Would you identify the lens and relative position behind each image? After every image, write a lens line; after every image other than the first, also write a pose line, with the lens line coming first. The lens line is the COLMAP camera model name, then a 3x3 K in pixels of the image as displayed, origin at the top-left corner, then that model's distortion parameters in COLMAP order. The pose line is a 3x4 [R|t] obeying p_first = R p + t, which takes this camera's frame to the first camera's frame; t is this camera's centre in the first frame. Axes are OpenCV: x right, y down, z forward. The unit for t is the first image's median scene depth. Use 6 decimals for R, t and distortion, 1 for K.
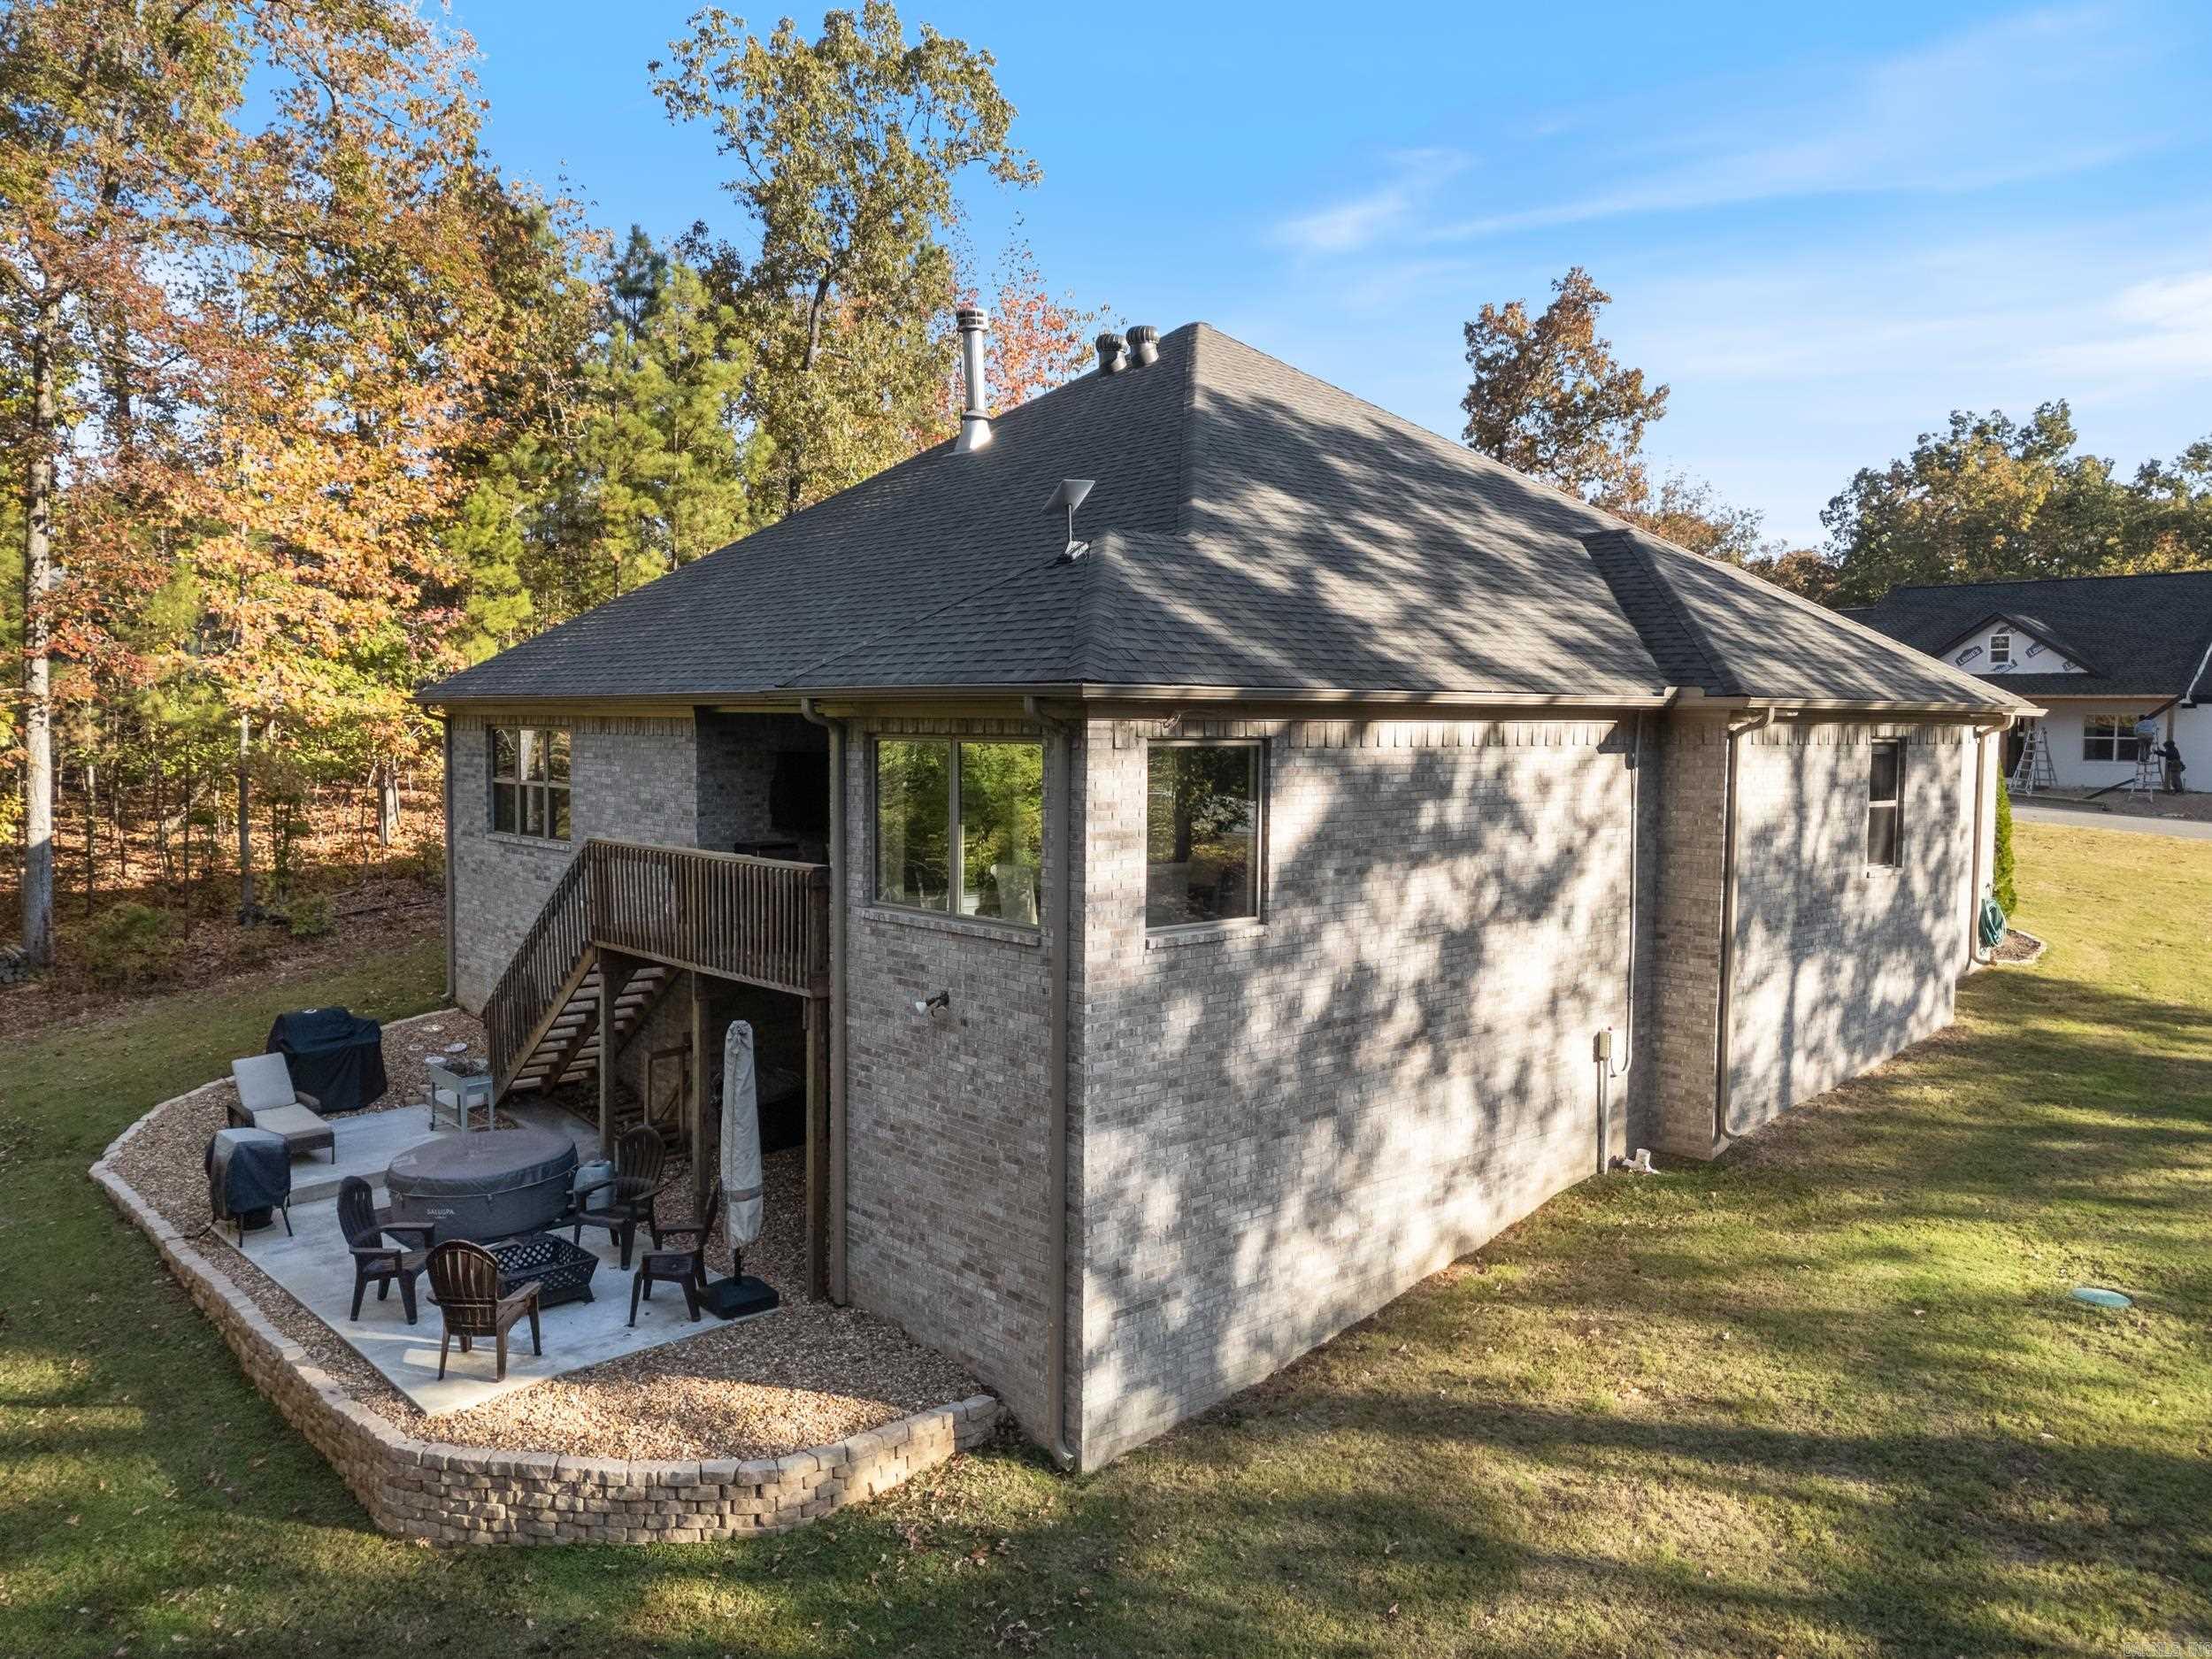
lens RADIAL K [[1543.0, 0, 1106.0], [0, 1543.0, 829.5], [0, 0, 1]] dist [0.024548, -0.003678]
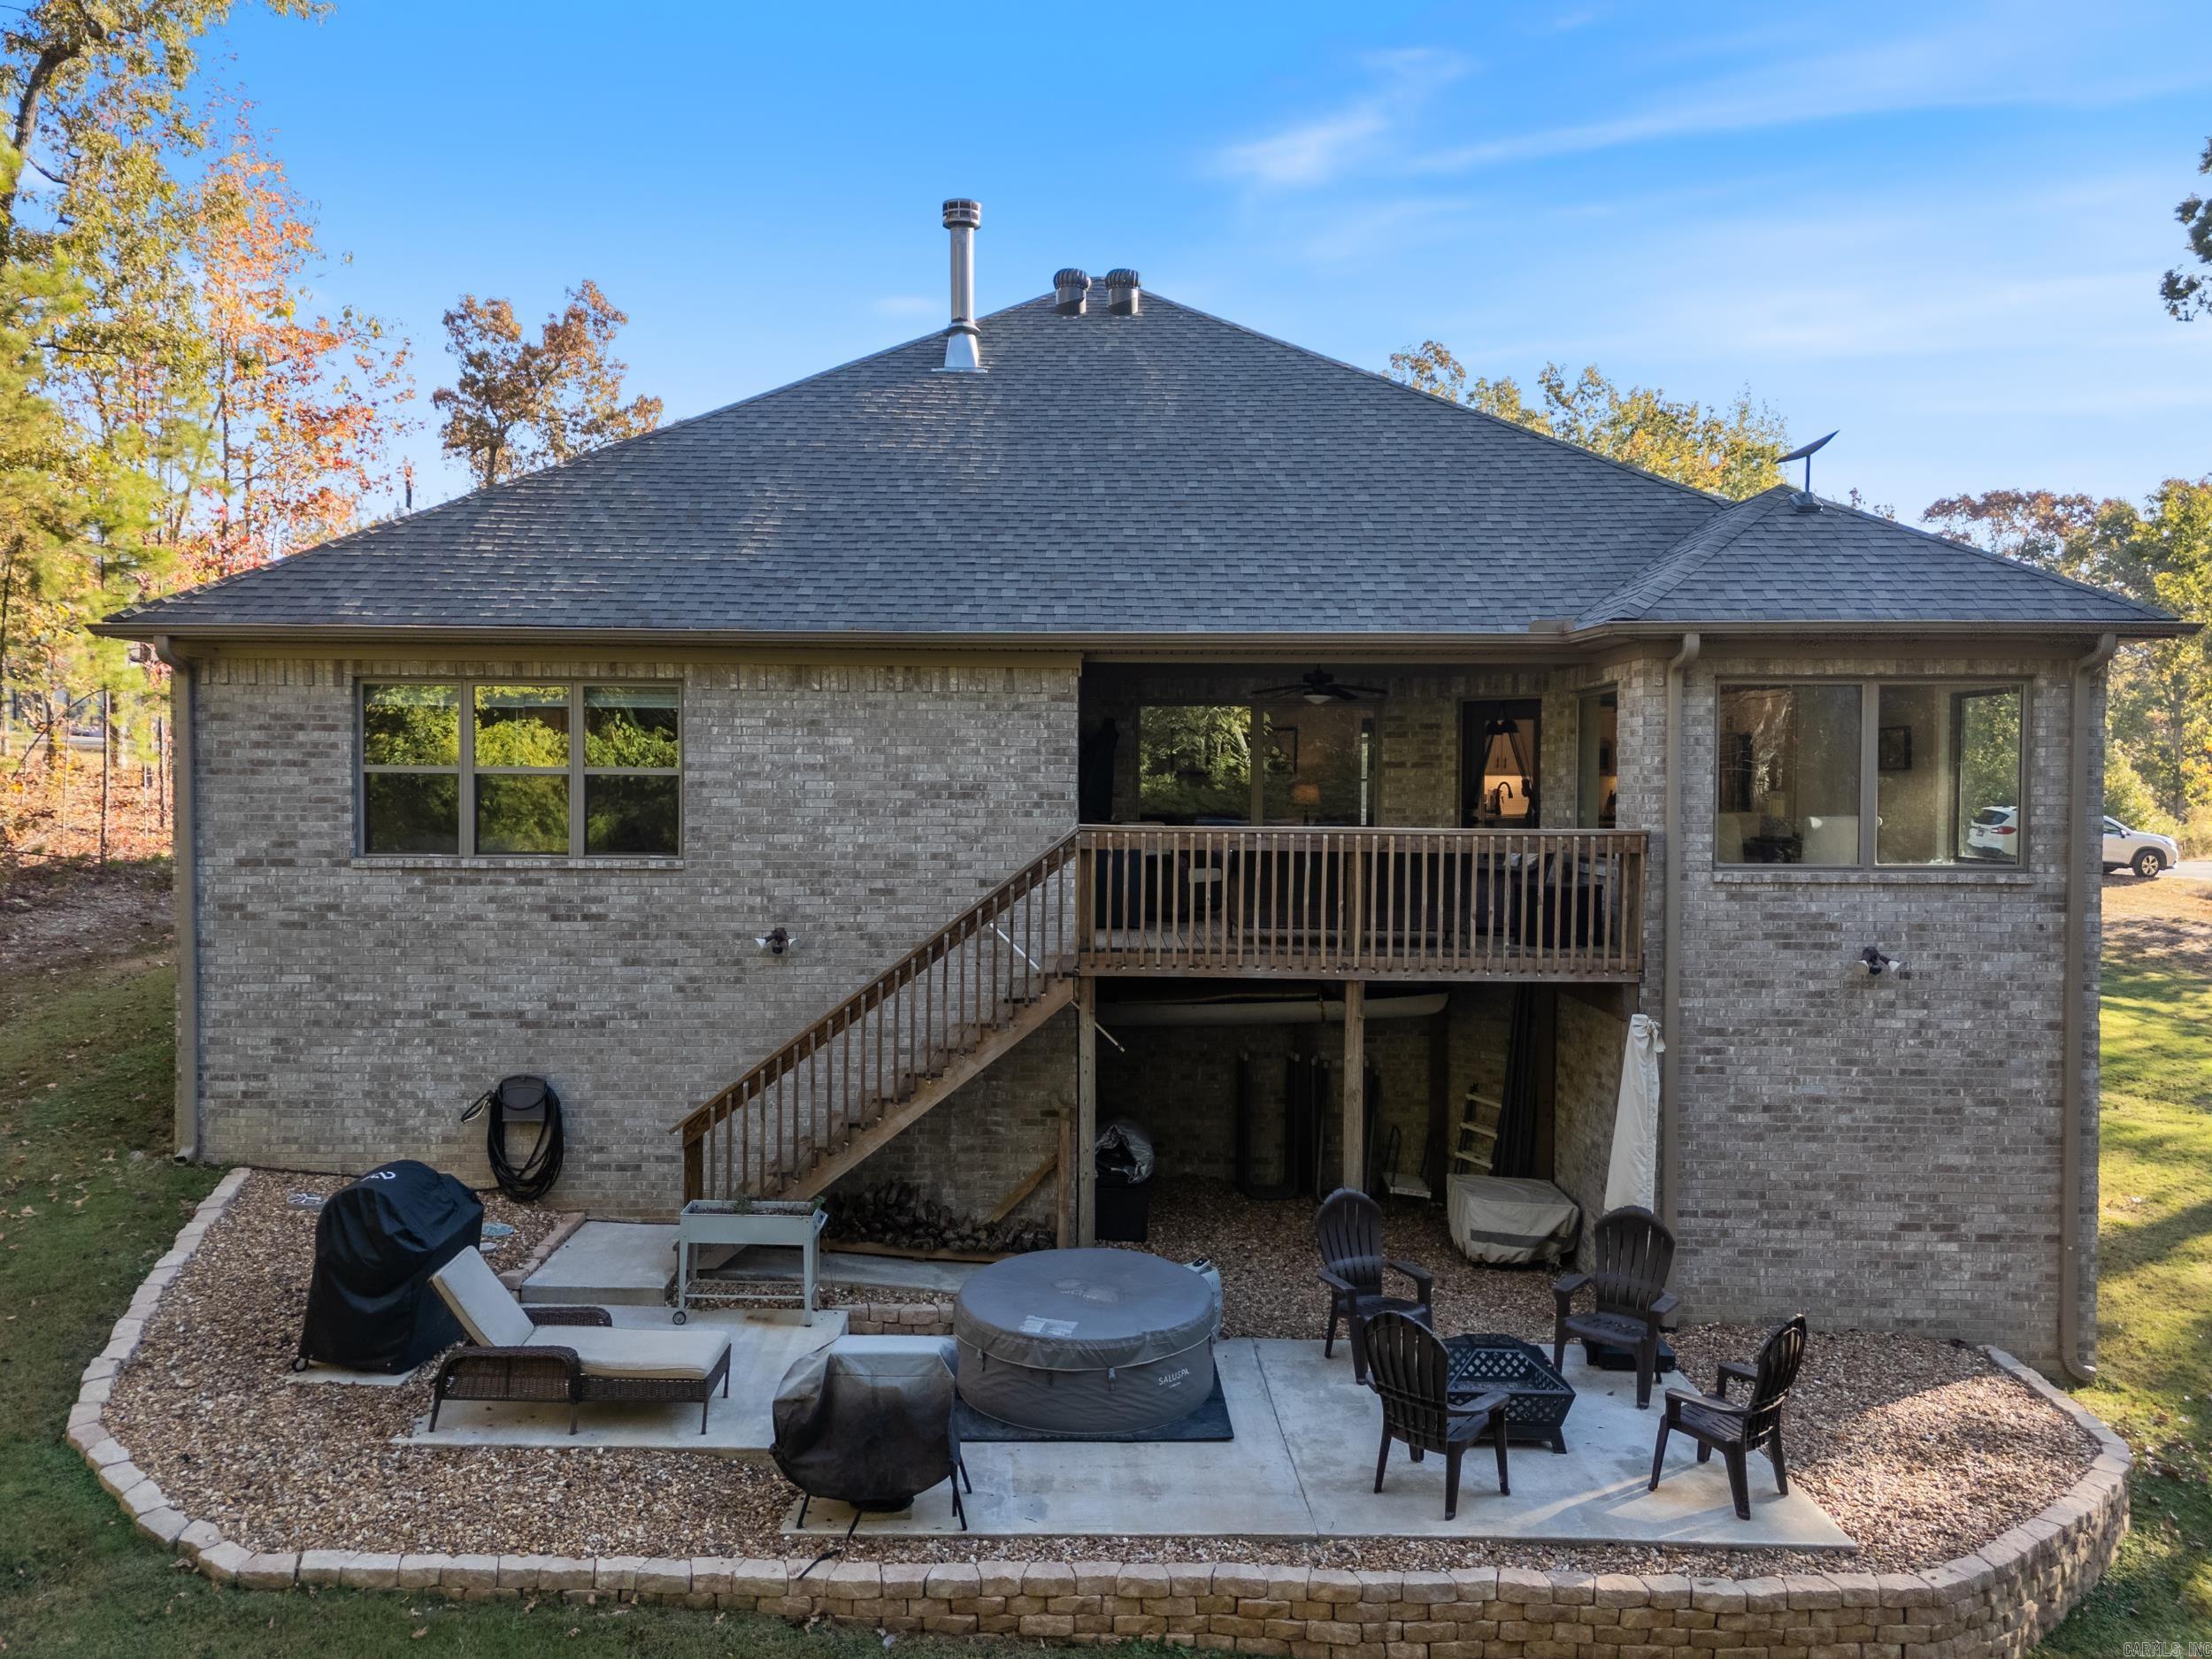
lens RADIAL K [[1543.0, 0, 1106.0], [0, 1543.0, 829.5], [0, 0, 1]] dist [0.024548, -0.003678]
pose [[0.694575, -0.024035, 0.719018, -1.029359], [0.043305, 0.999026, -0.008438, 0.017601], [-0.718116, 0.036998, 0.694940, 0.611991]]
